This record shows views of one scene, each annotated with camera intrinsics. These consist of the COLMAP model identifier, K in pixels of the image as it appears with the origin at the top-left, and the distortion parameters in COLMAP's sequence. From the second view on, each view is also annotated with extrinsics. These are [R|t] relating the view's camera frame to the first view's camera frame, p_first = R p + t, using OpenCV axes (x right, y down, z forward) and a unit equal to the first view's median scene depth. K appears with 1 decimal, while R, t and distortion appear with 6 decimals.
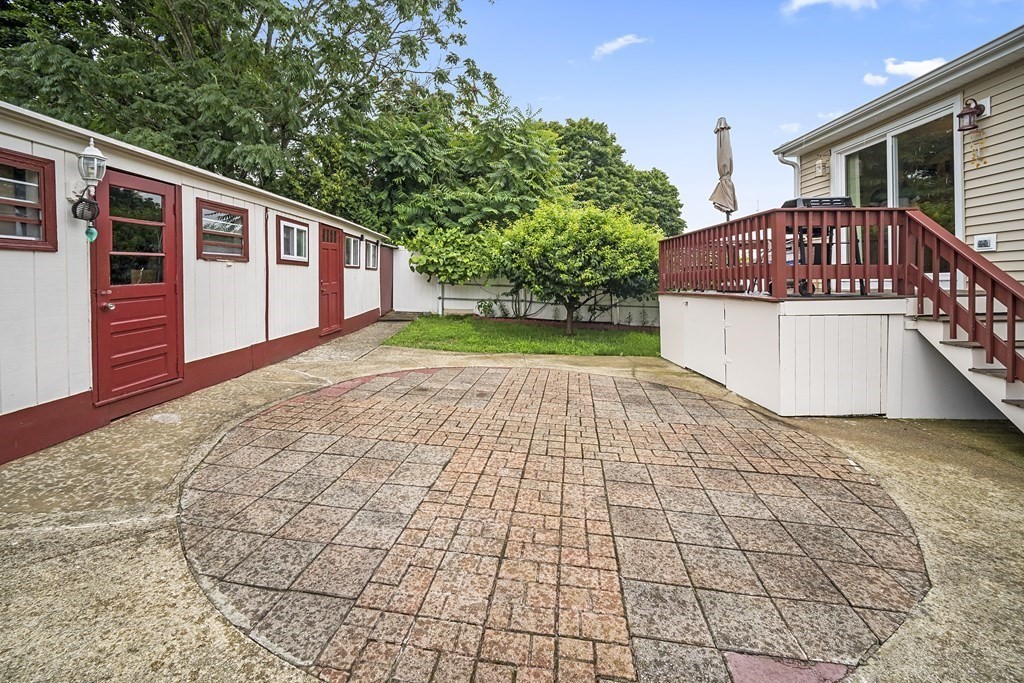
lens RADIAL K [[431.7, 0, 510.0], [0, 431.7, 288.2], [0, 0, 1]] dist [0.001143, 0.000153]
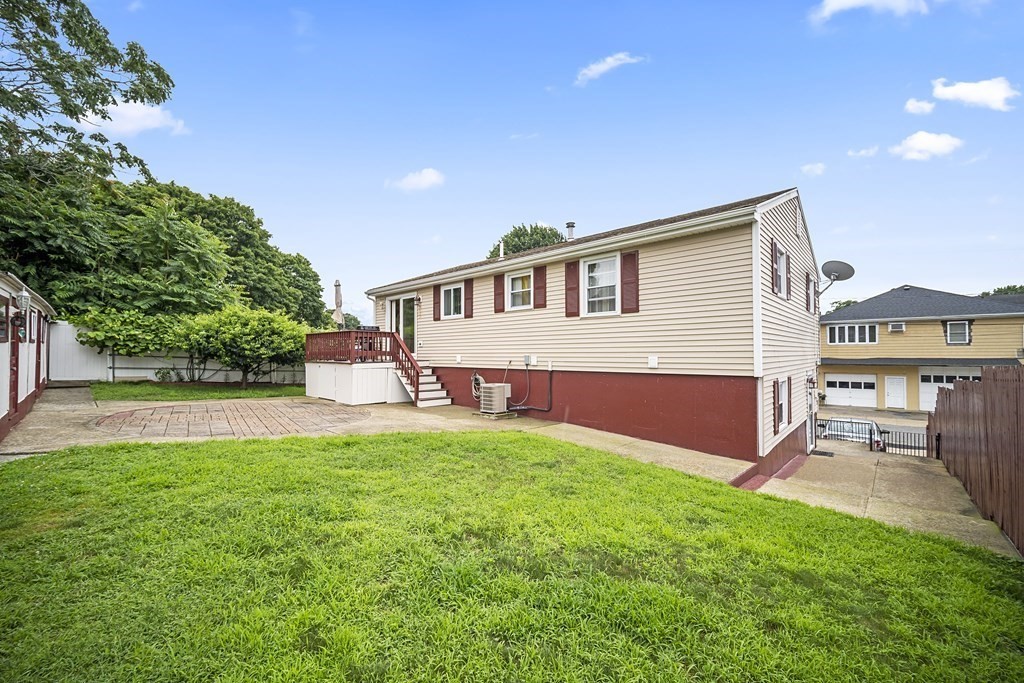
lens RADIAL K [[400.4, 0, 511.0], [0, 400.4, 352.4], [0, 0, 1]] dist [-0.026703, -0.000147]
pose [[0.682713, 0.010161, 0.730616, -0.210417], [0.001298, 0.999885, -0.015118, -0.001335], [-0.730685, 0.011269, 0.682621, -0.567990]]
